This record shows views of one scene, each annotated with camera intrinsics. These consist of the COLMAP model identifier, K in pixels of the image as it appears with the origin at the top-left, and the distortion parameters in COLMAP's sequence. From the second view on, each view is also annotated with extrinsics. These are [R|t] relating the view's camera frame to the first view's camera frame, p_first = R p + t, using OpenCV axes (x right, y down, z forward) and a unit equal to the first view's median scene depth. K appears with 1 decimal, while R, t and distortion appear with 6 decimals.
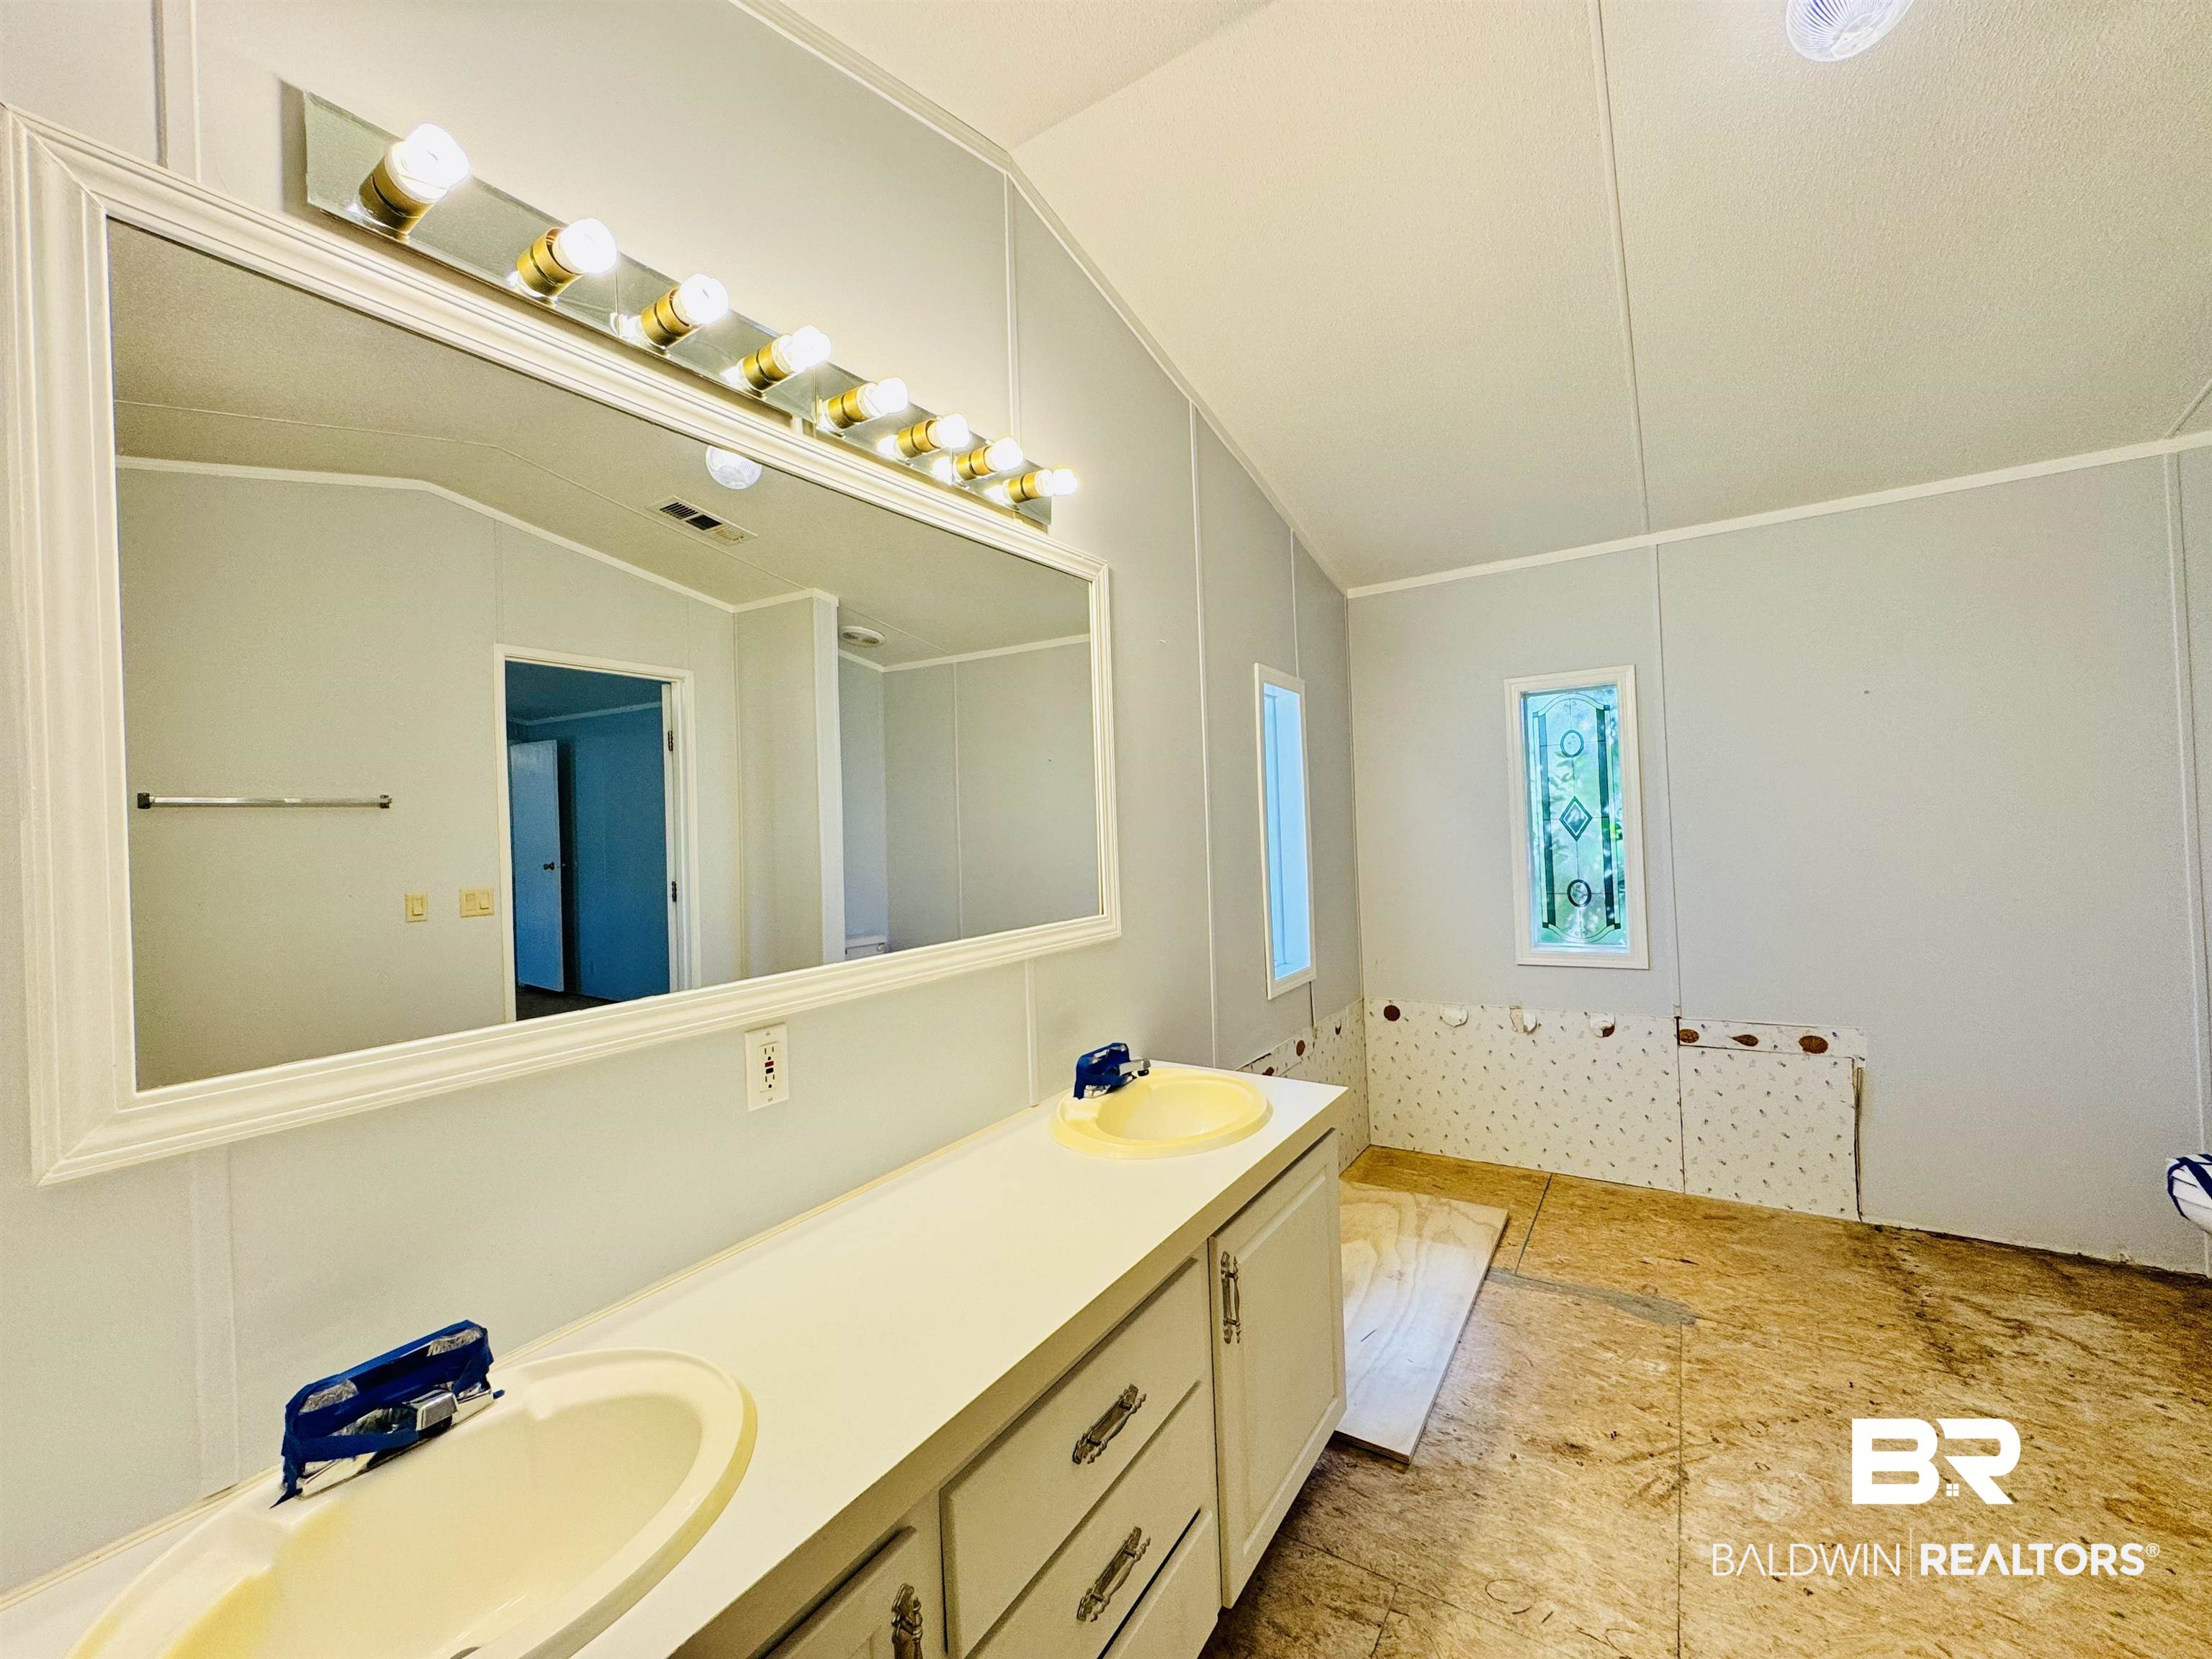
lens RADIAL K [[889.5, 0, 1106.0], [0, 889.5, 829.5], [0, 0, 1]] dist [0.001941, -0.000693]
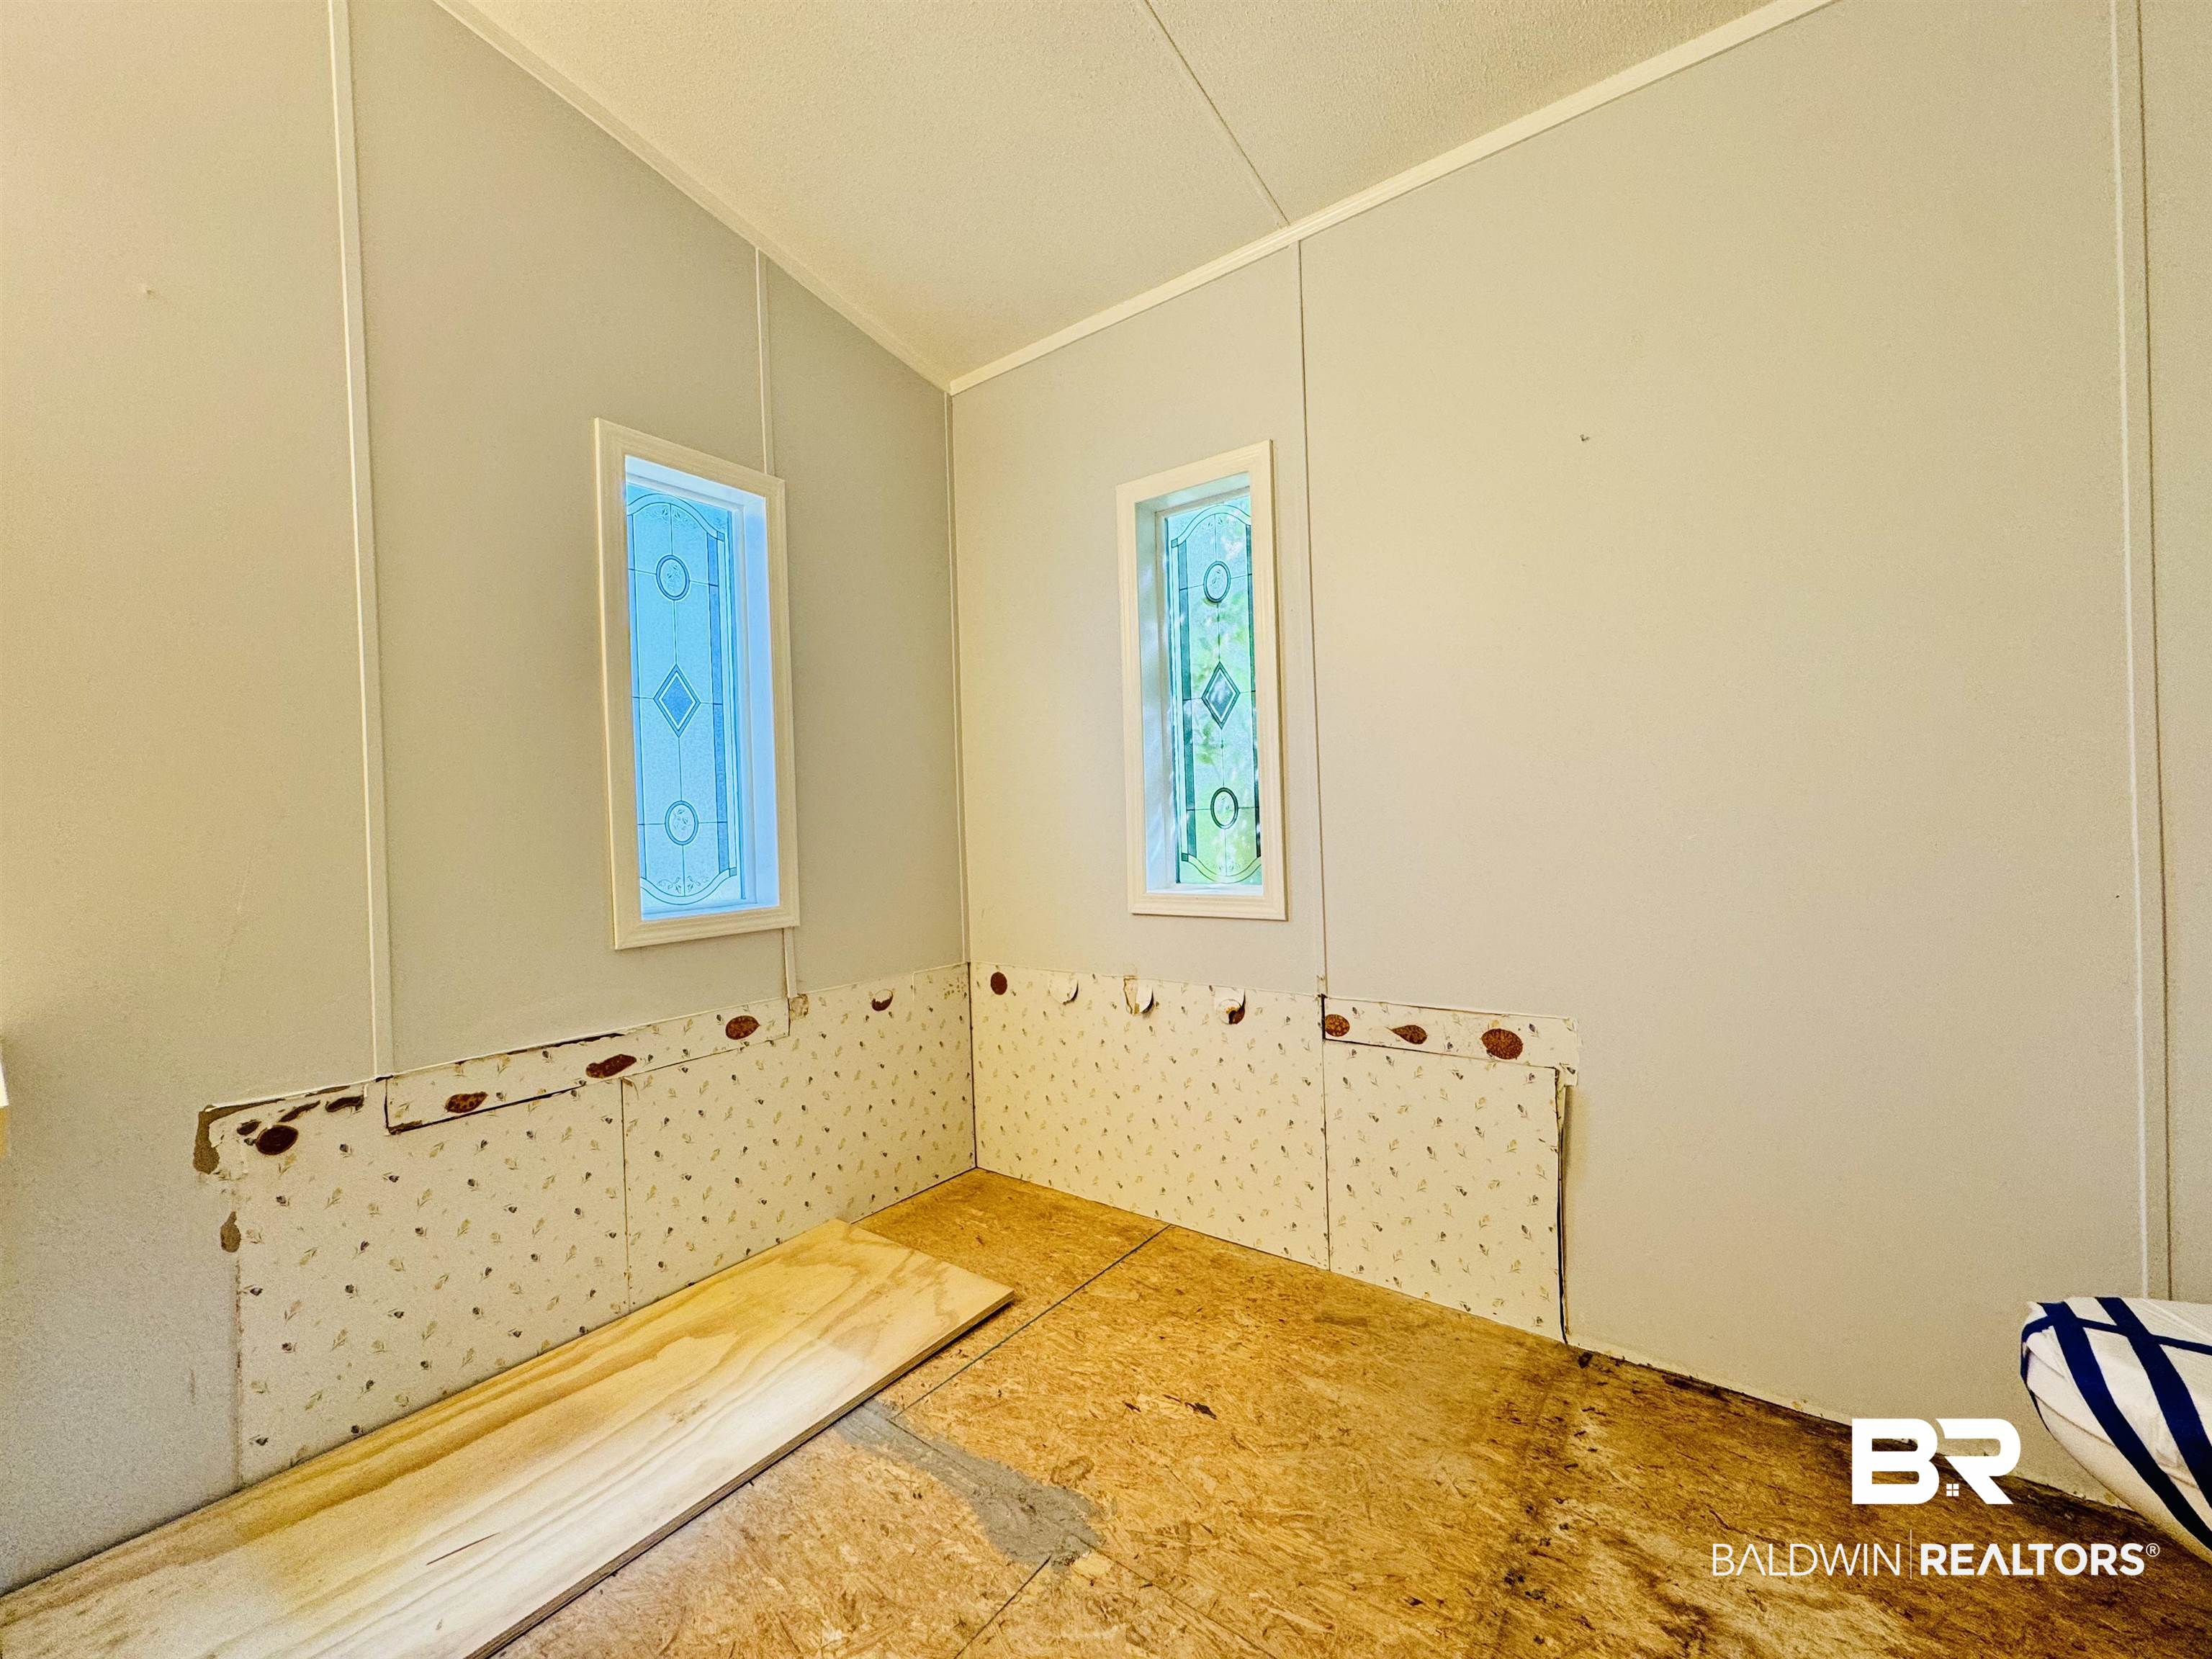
lens RADIAL K [[884.0, 0, 1103.9], [0, 884.0, 827.9], [0, 0, 1]] dist [0.000103, -0.000003]
pose [[0.997277, 0.010143, -0.073045, 0.552209], [-0.008880, 0.999806, 0.017592, 0.085055], [0.073210, -0.016896, 0.997173, 0.376443]]
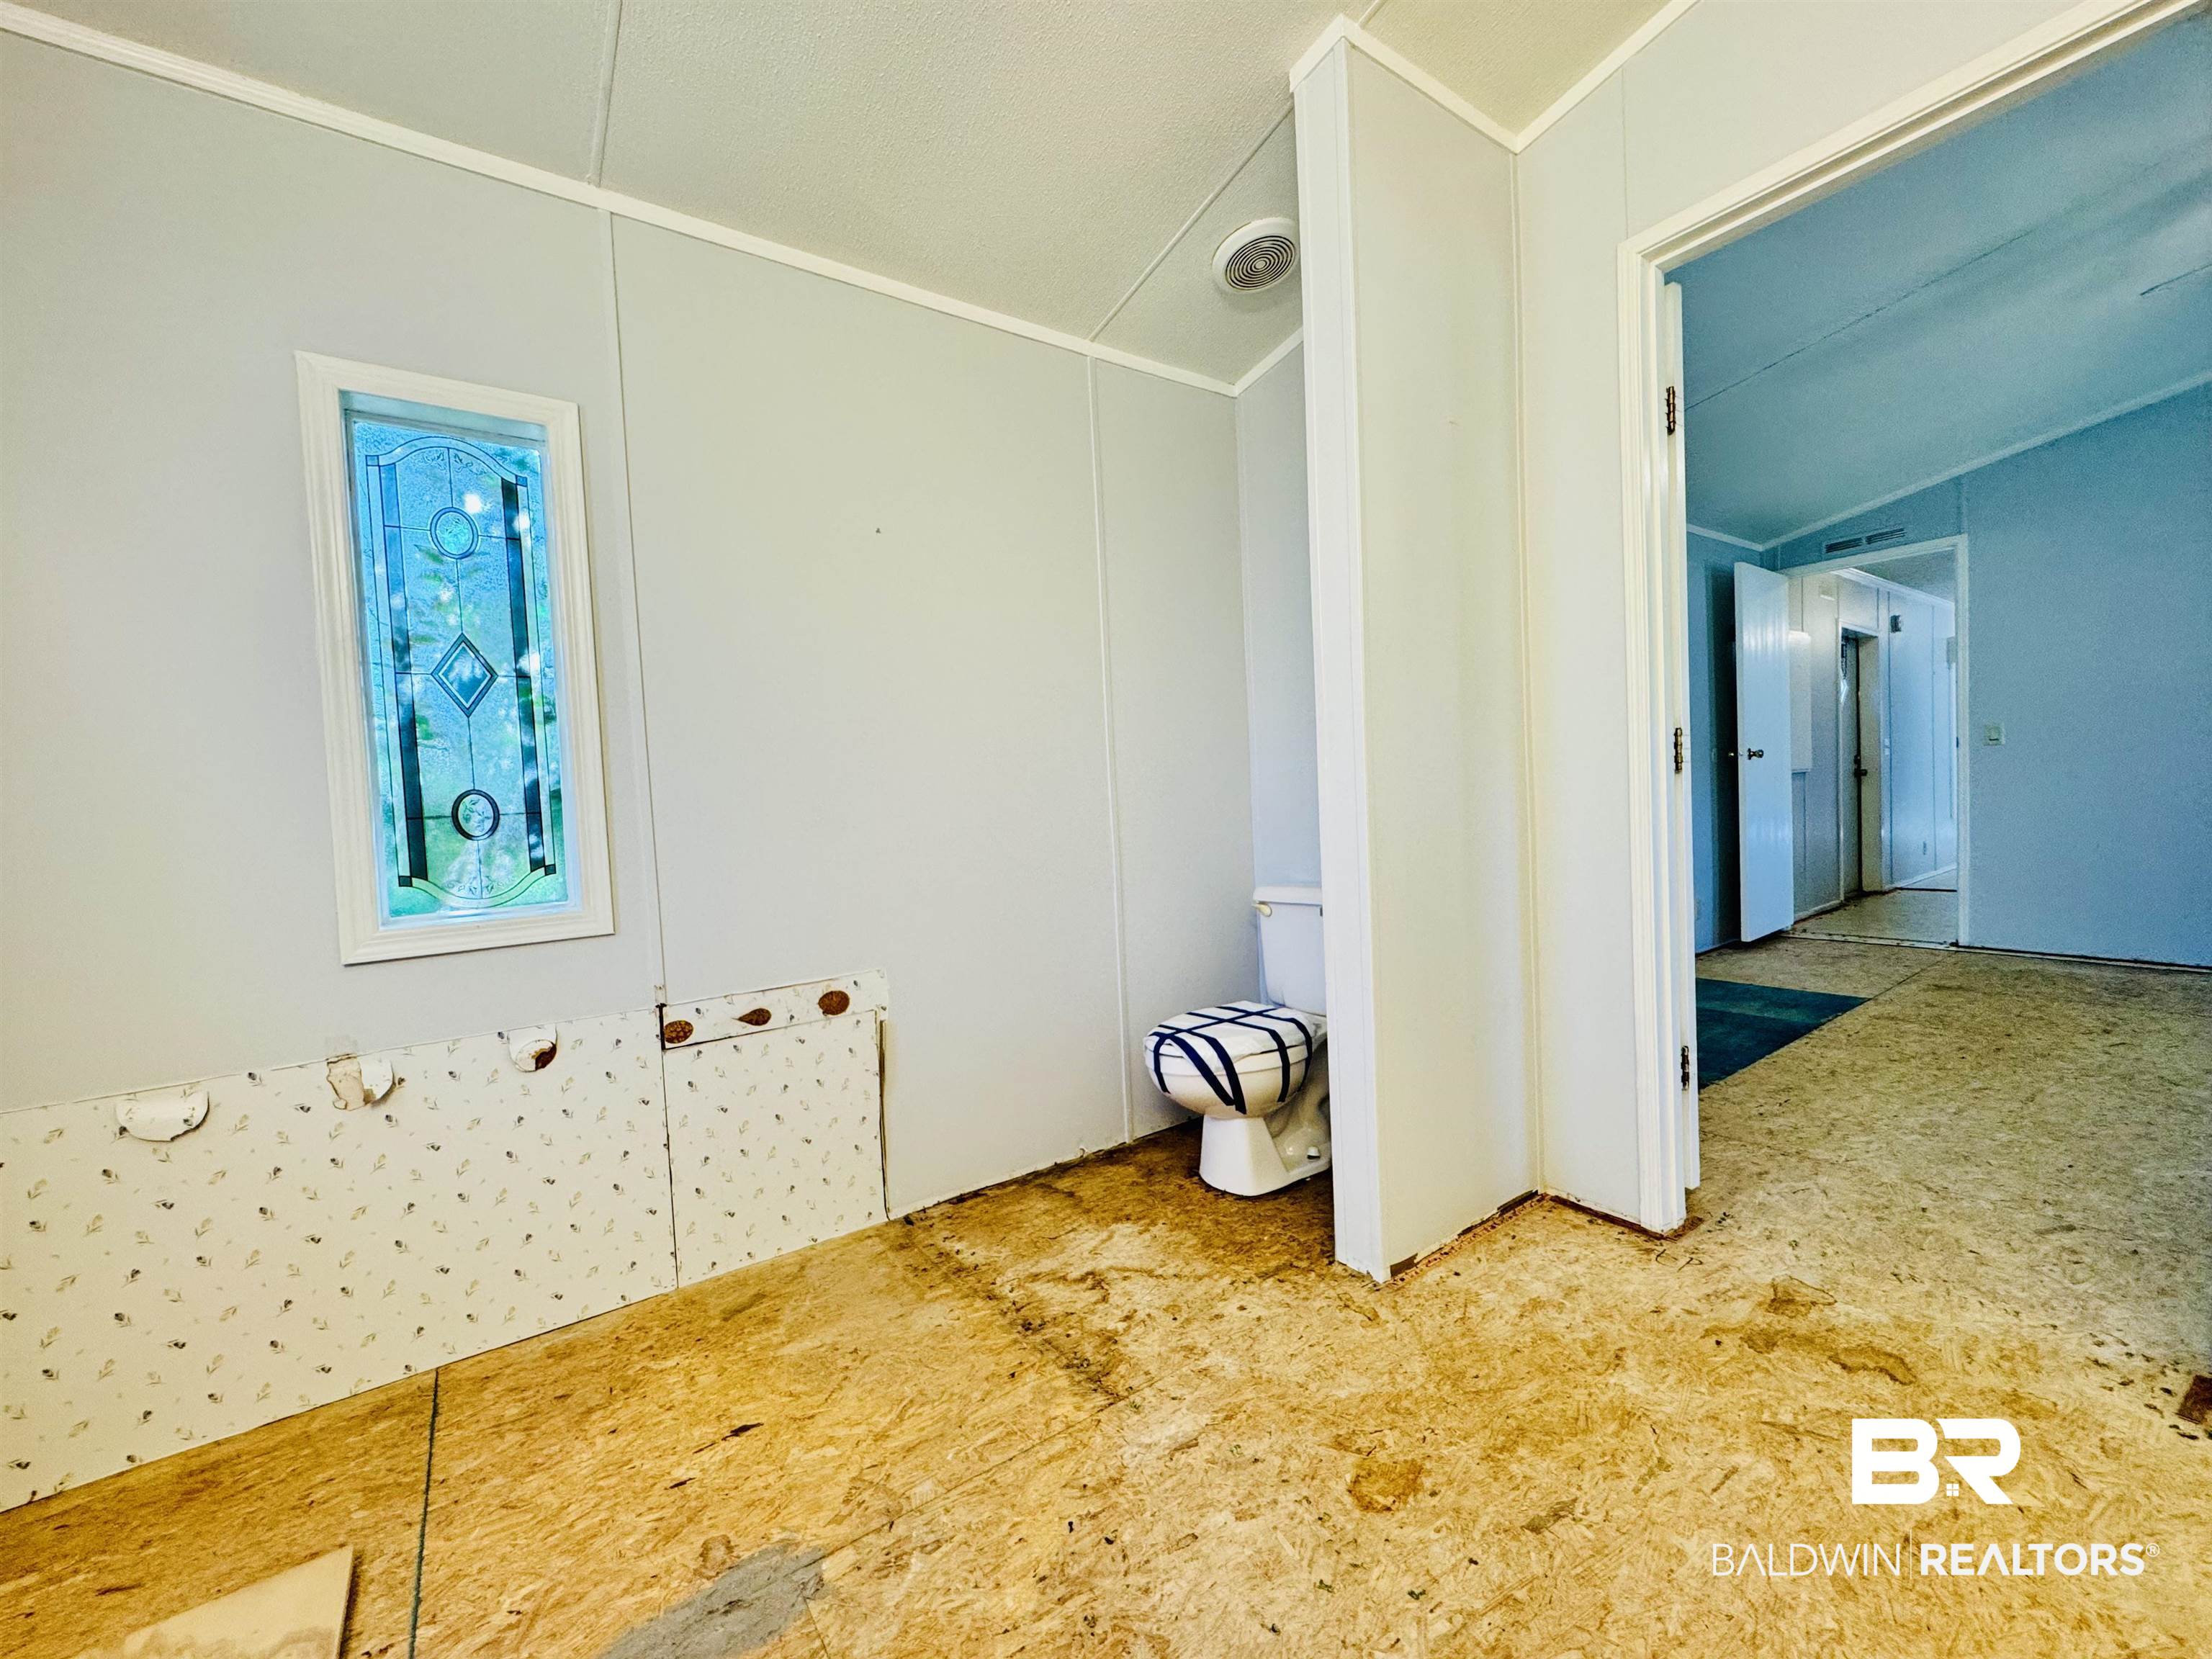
lens RADIAL K [[884.0, 0, 1103.9], [0, 884.0, 827.9], [0, 0, 1]] dist [0.000103, -0.000003]
pose [[0.373698, -0.006450, 0.927528, 0.201078], [0.032304, 0.999460, -0.006065, 0.106787], [-0.926988, 0.032229, 0.373704, 0.505598]]
